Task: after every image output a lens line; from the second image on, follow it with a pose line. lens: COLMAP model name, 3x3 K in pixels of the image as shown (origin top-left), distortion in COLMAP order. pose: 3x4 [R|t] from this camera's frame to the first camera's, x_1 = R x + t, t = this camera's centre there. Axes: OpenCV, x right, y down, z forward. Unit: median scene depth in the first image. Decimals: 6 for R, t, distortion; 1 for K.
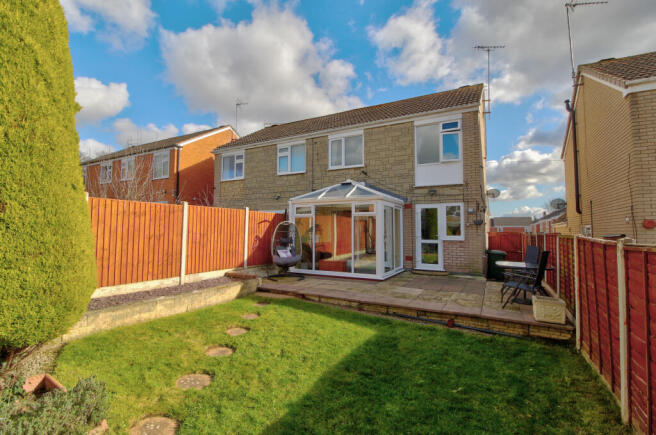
lens RADIAL K [[306.0, 0, 326.4], [0, 306.0, 213.4], [0, 0, 1]] dist [0.004795, -0.014626]
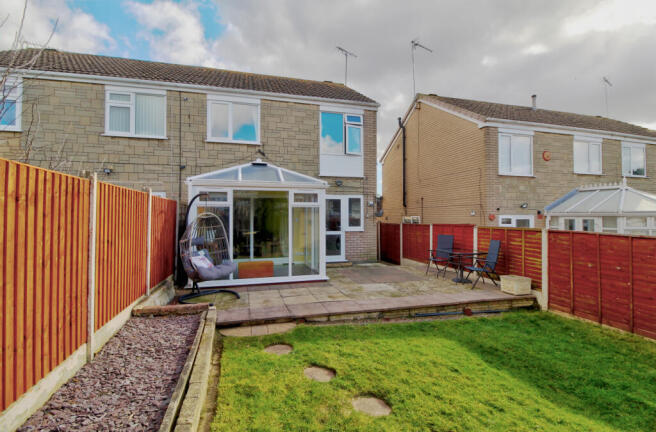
lens RADIAL K [[309.9, 0, 332.8], [0, 309.9, 210.5], [0, 0, 1]] dist [-0.004354, -0.000305]
pose [[0.708350, 0.008597, 0.705809, -0.374647], [-0.036030, 0.999063, 0.023991, -0.004297], [-0.704941, -0.042424, 0.707996, 0.306921]]
